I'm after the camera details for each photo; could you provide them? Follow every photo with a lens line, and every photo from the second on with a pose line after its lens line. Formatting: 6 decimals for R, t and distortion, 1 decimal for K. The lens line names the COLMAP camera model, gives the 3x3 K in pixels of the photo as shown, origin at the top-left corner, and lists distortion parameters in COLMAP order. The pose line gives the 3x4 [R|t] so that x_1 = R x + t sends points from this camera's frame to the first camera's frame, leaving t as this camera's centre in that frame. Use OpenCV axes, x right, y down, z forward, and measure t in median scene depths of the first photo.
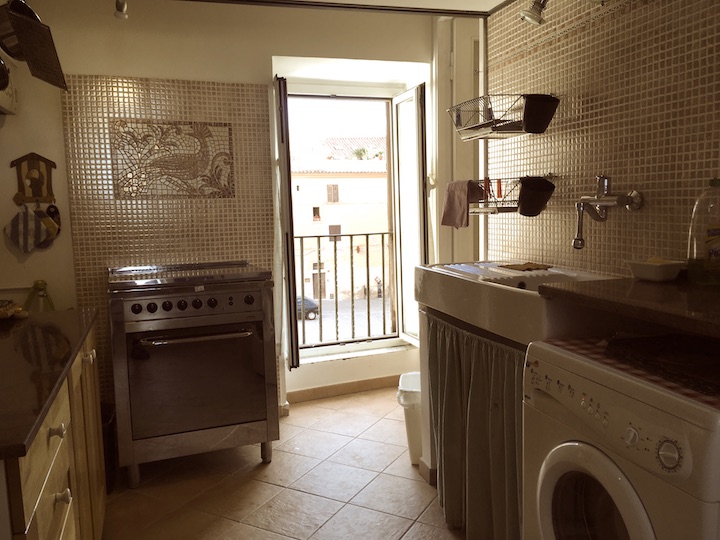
lens RADIAL K [[598.3, 0, 360.0], [0, 598.3, 270.0], [0, 0, 1]] dist [0.080484, -0.127493]
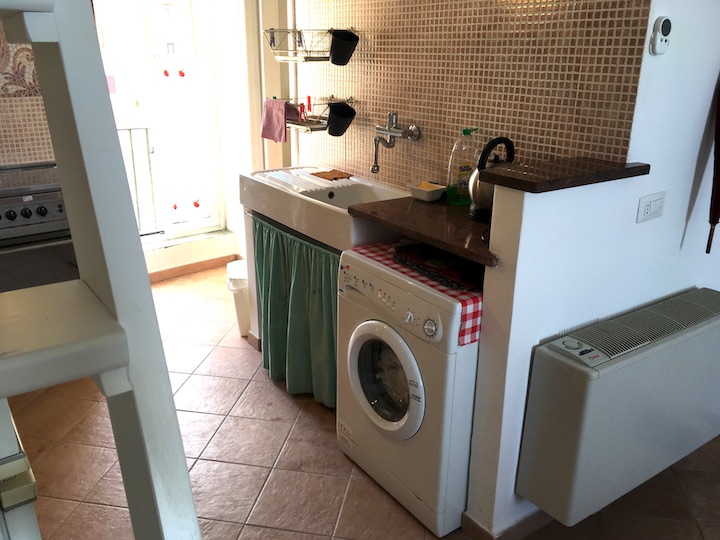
lens RADIAL K [[601.4, 0, 360.0], [0, 601.4, 270.0], [0, 0, 1]] dist [0.011933, -0.057518]
pose [[0.941649, -0.076863, 0.327704, -0.086560], [-0.002887, 0.971699, 0.236207, -0.106457], [-0.336585, -0.223370, 0.914777, -0.178174]]
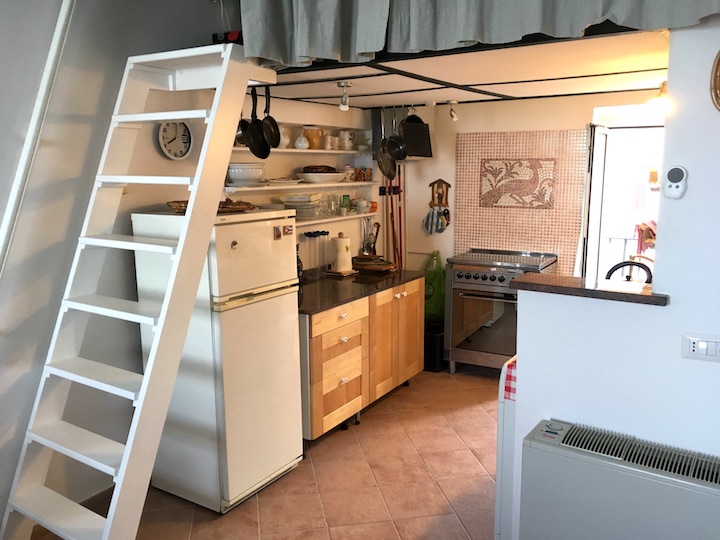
lens RADIAL K [[605.0, 0, 361.3], [0, 605.0, 277.1], [0, 0, 1]] dist [0.076327, -0.120326]
pose [[0.642570, 0.166438, -0.747932, 0.847126], [-0.098690, 0.985970, 0.134621, -0.154726], [0.759845, -0.012690, 0.649981, -0.412584]]
